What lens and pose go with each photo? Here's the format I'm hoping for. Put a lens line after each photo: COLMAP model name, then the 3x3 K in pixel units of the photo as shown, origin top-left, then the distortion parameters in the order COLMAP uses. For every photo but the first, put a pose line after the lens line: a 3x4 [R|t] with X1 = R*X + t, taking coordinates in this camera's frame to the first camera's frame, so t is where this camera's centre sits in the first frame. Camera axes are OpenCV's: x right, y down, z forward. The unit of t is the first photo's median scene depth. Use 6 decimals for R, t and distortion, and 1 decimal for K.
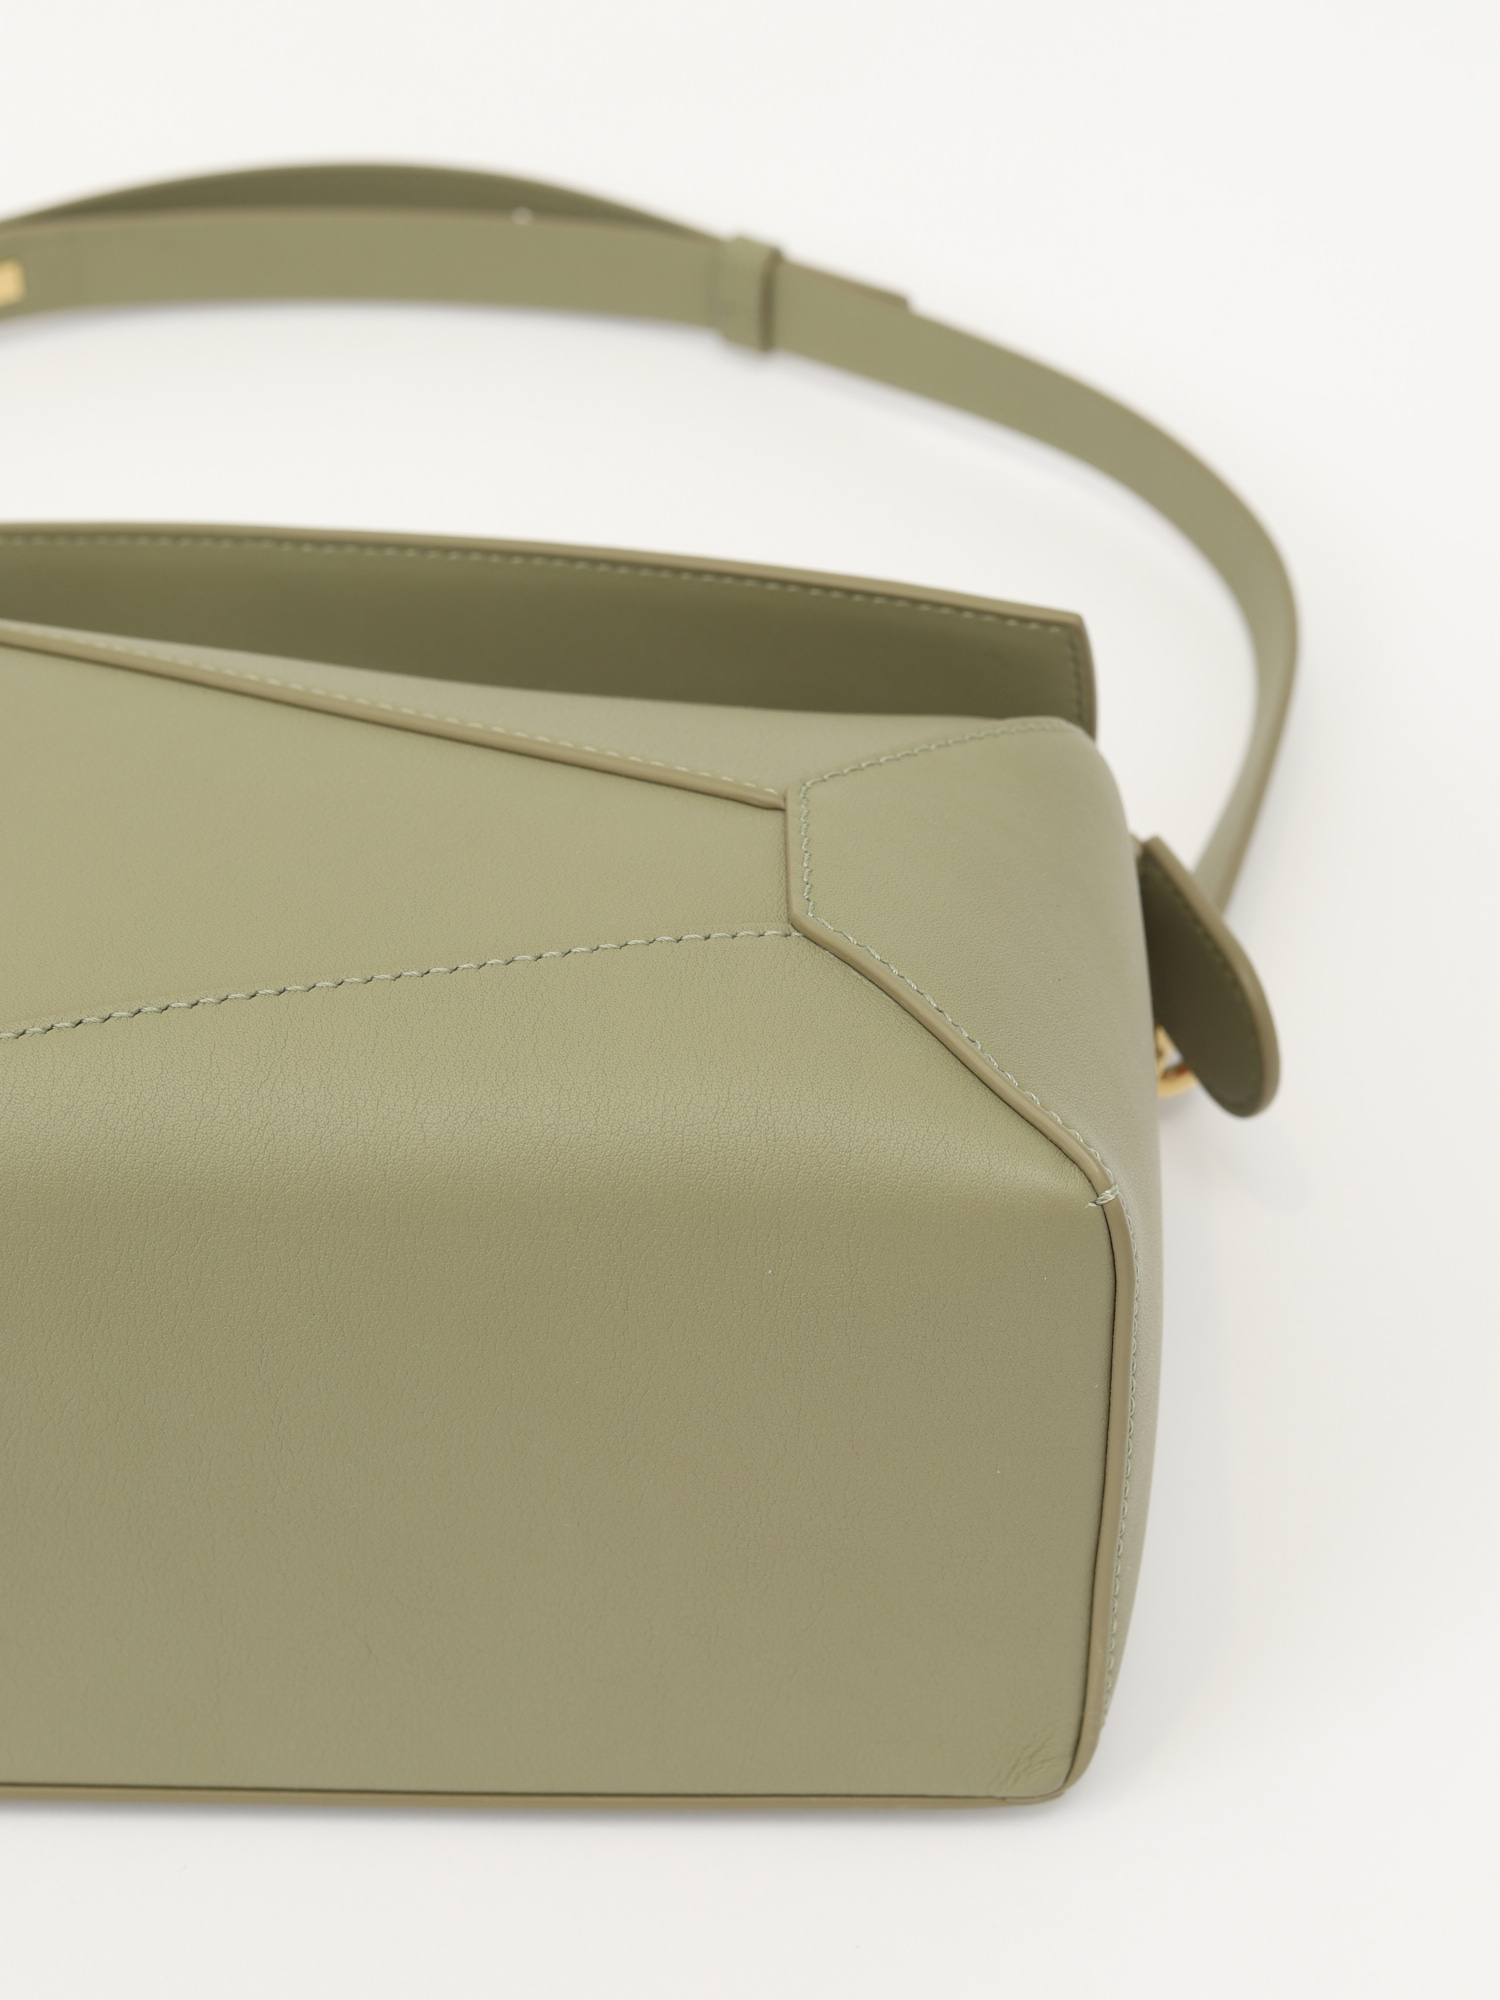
lens RADIAL K [[3114.7, 0, 744.9], [0, 3114.7, 1013.2], [0, 0, 1]] dist [-0.035288, 0.000000]
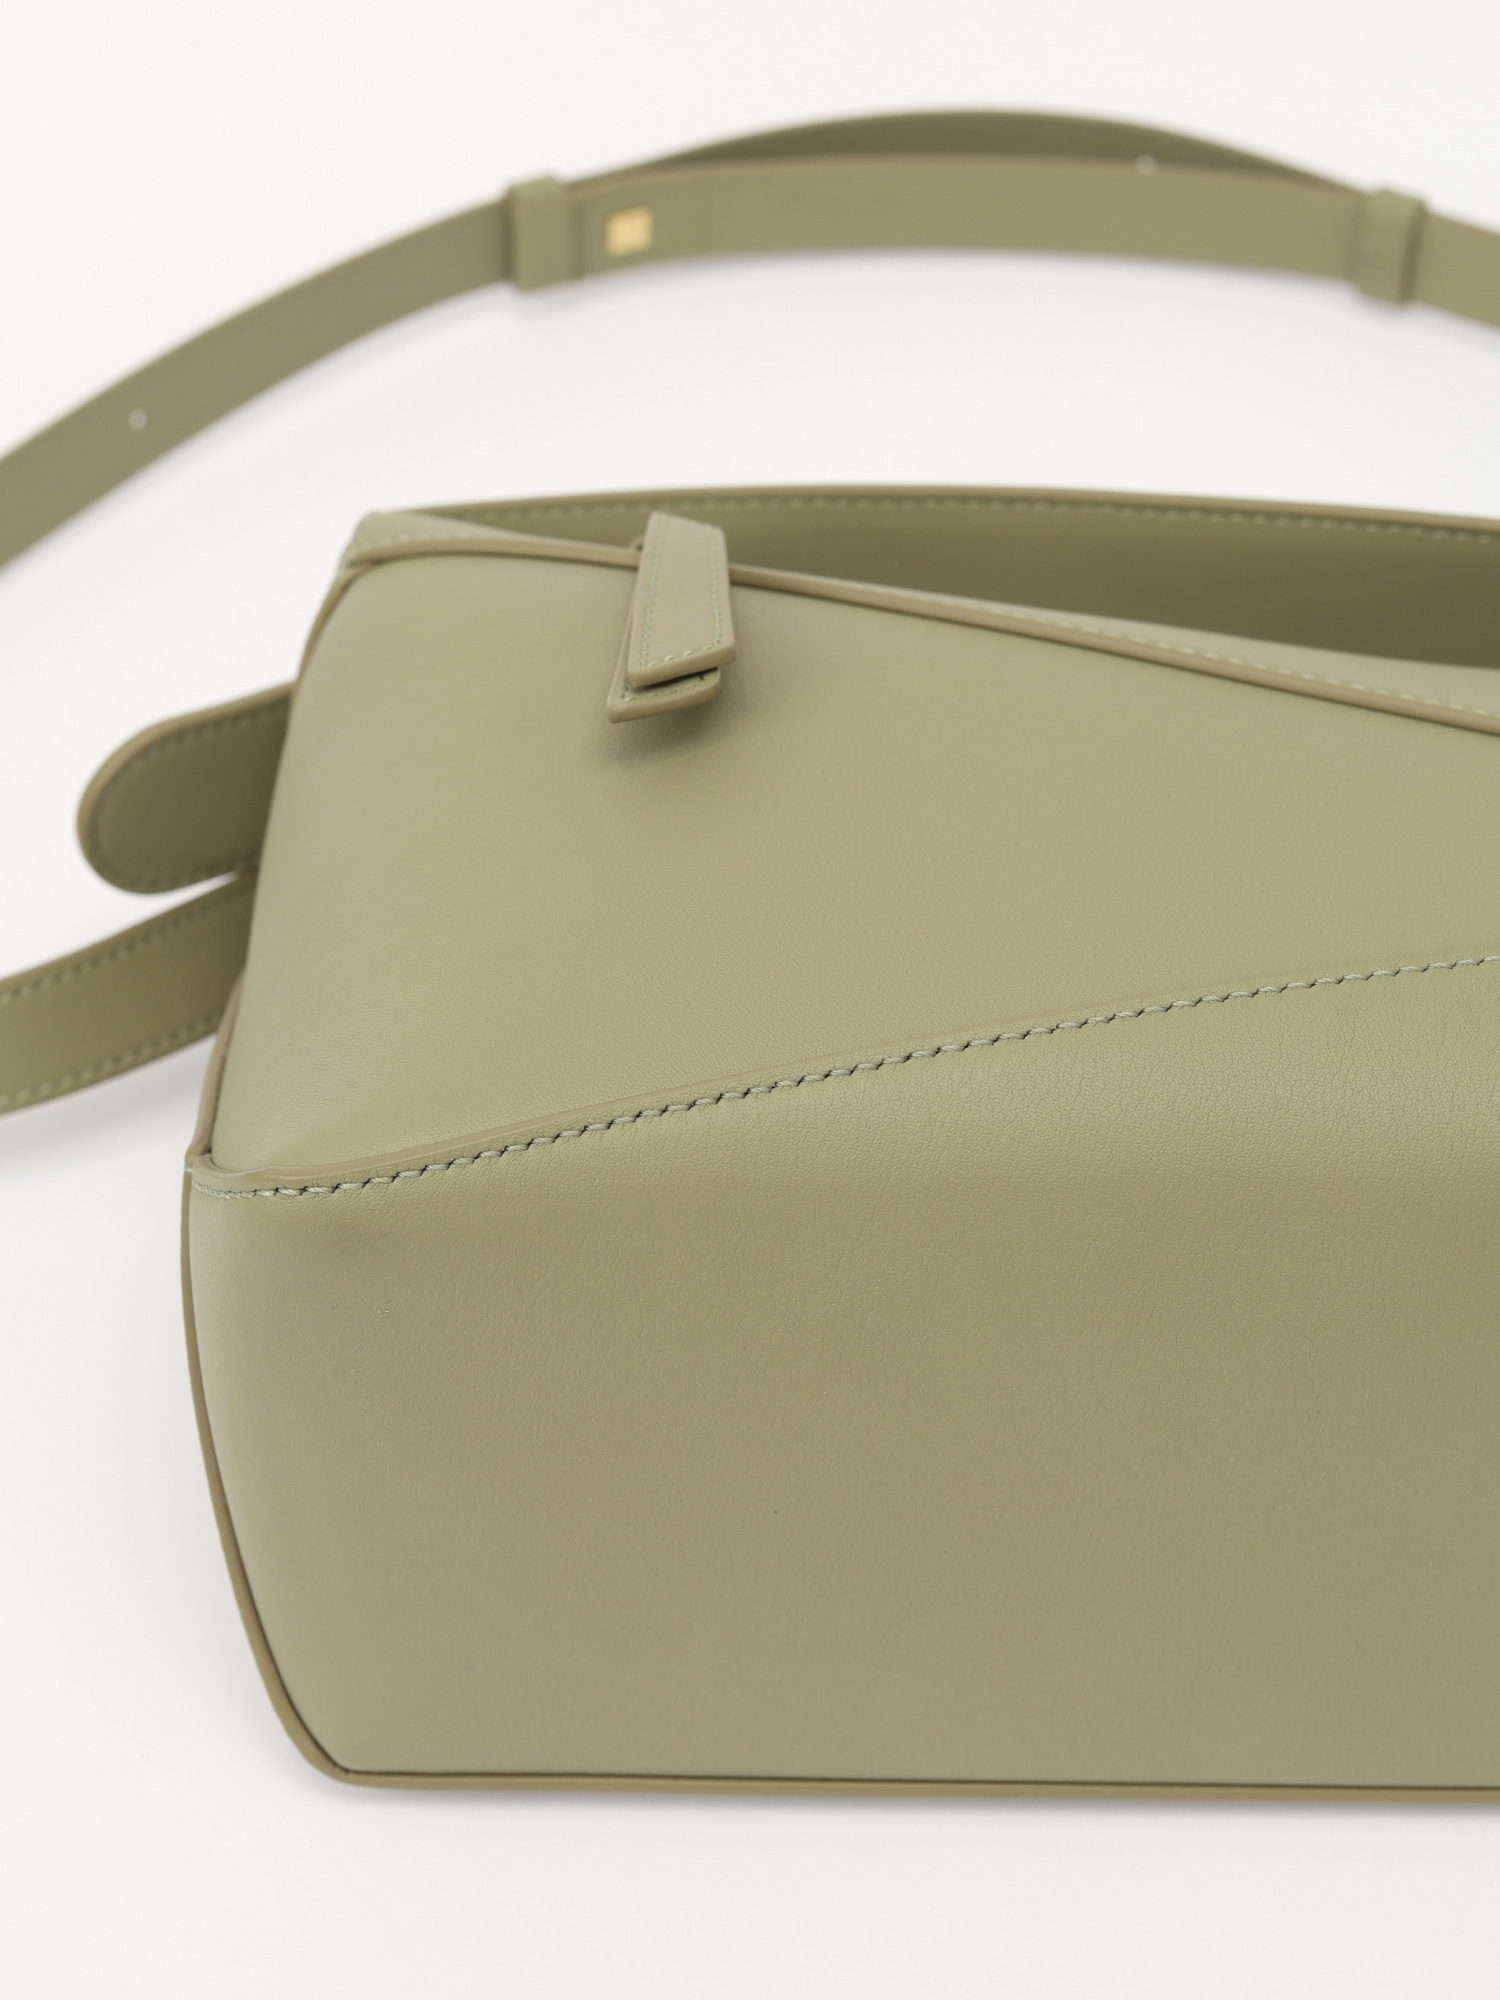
lens RADIAL K [[3114.7, 0, 754.6], [0, 3114.7, 985.8], [0, 0, 1]] dist [-0.035288, 0.000000]
pose [[0.999964, 0.002403, 0.008114, -0.297189], [-0.002528, 0.999877, 0.015471, -0.017201], [-0.008076, -0.015490, 0.999847, 0.020945]]
